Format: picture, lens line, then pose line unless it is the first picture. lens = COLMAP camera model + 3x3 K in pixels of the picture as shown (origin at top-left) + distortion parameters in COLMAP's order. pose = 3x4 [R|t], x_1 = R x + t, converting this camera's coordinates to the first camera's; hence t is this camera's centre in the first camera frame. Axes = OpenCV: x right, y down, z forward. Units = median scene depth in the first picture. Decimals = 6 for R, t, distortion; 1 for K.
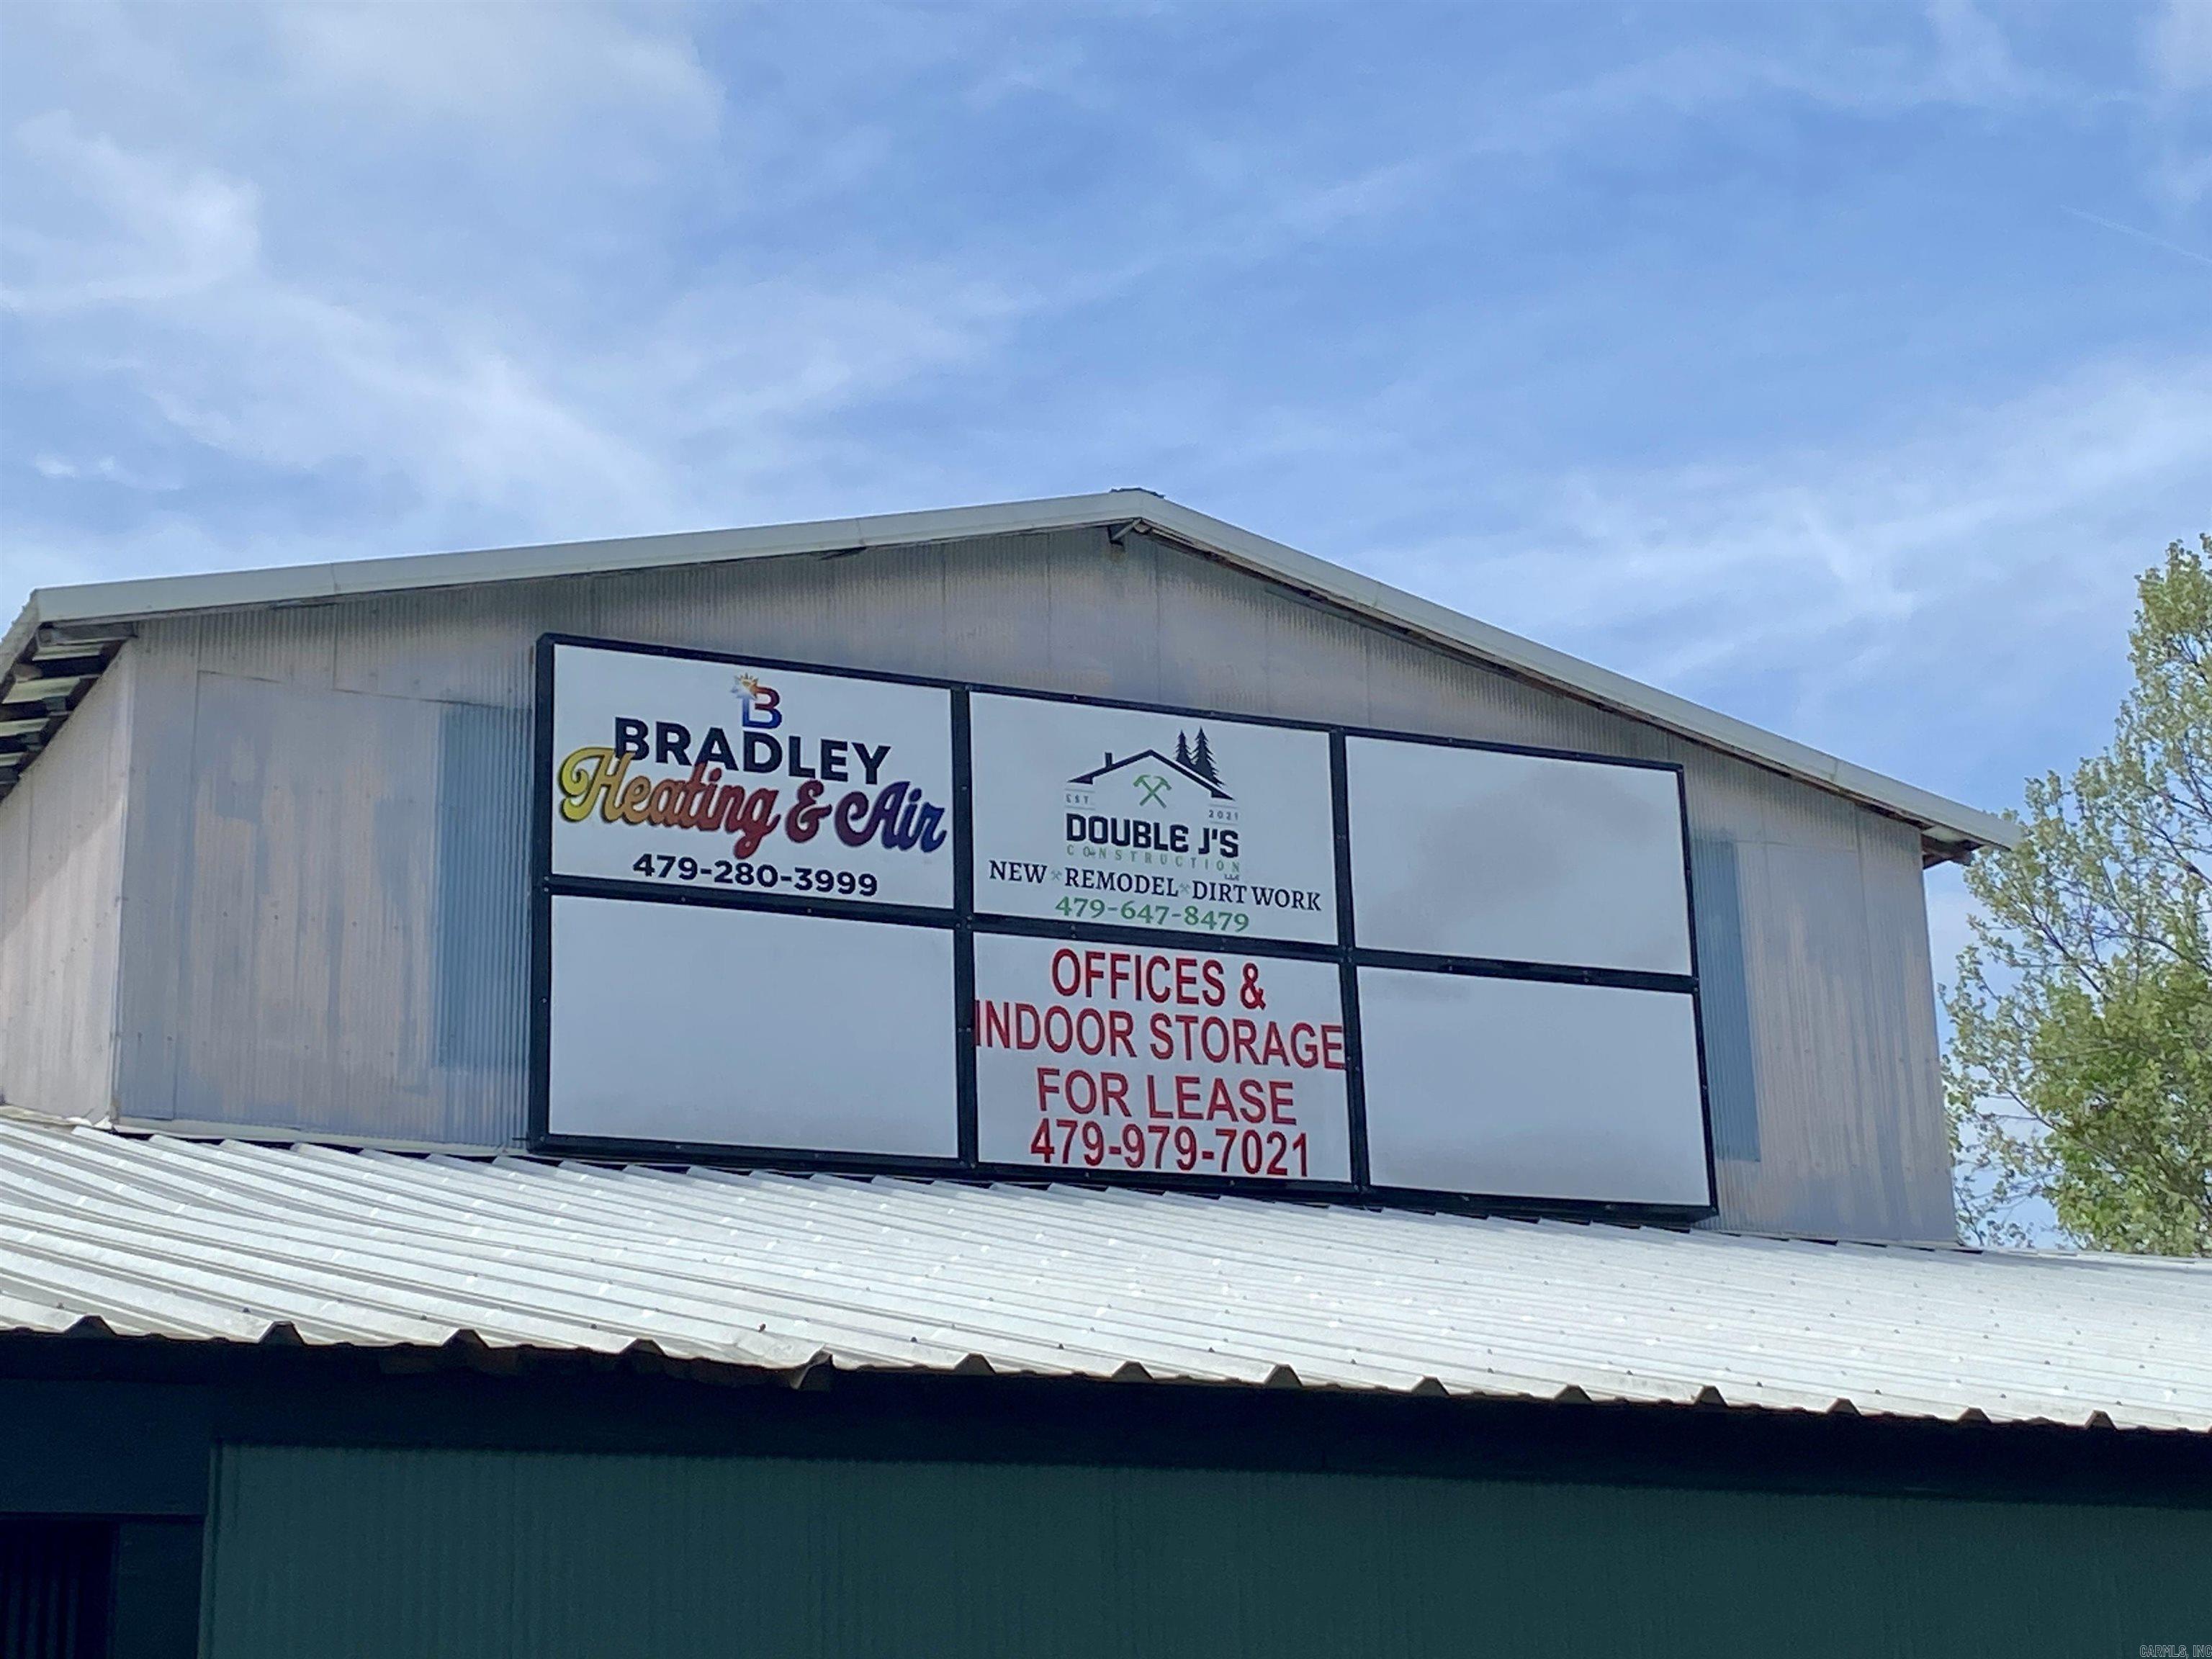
lens RADIAL K [[4079.8, 0, 1106.0], [0, 4079.8, 829.5], [0, 0, 1]] dist [0.222753, -0.105248]
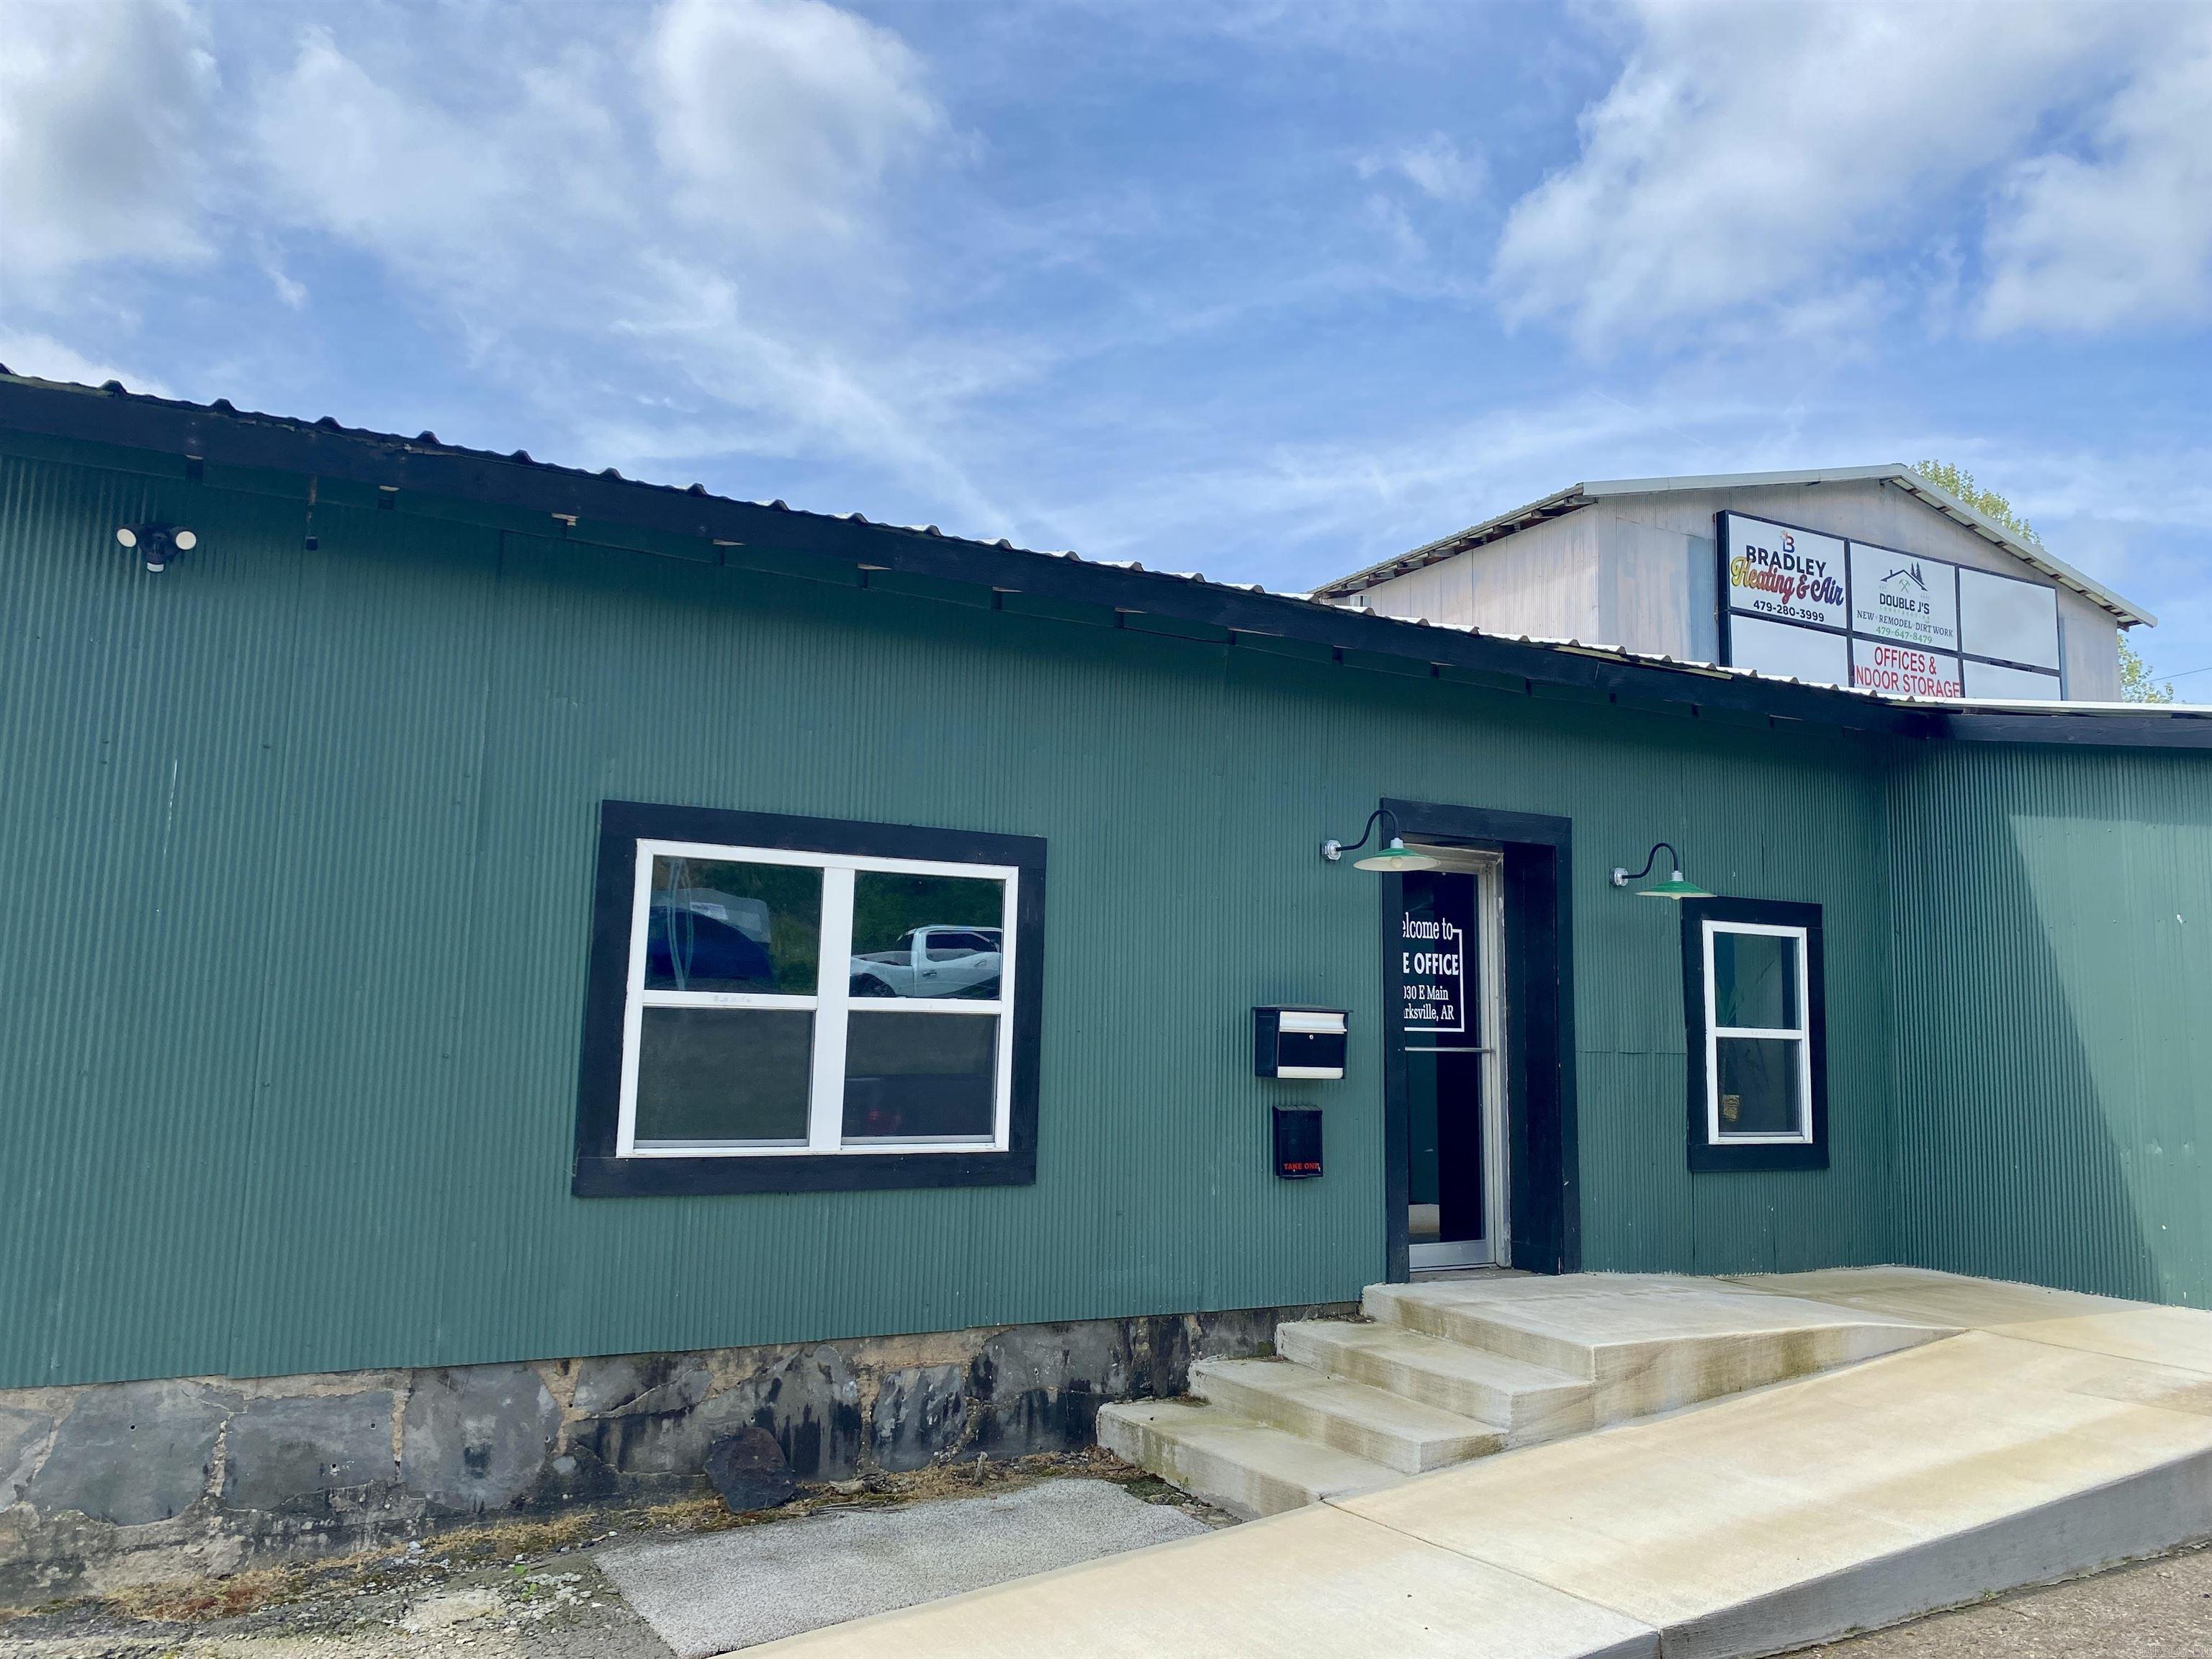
lens RADIAL K [[1671.0, 0, 1106.0], [0, 1671.0, 829.5], [0, 0, 1]] dist [0.038201, -0.001670]
pose [[0.997831, 0.060458, 0.026042, -0.517584], [-0.063604, 0.987424, 0.144738, 0.020490], [-0.016964, -0.146081, 0.989127, -0.052443]]
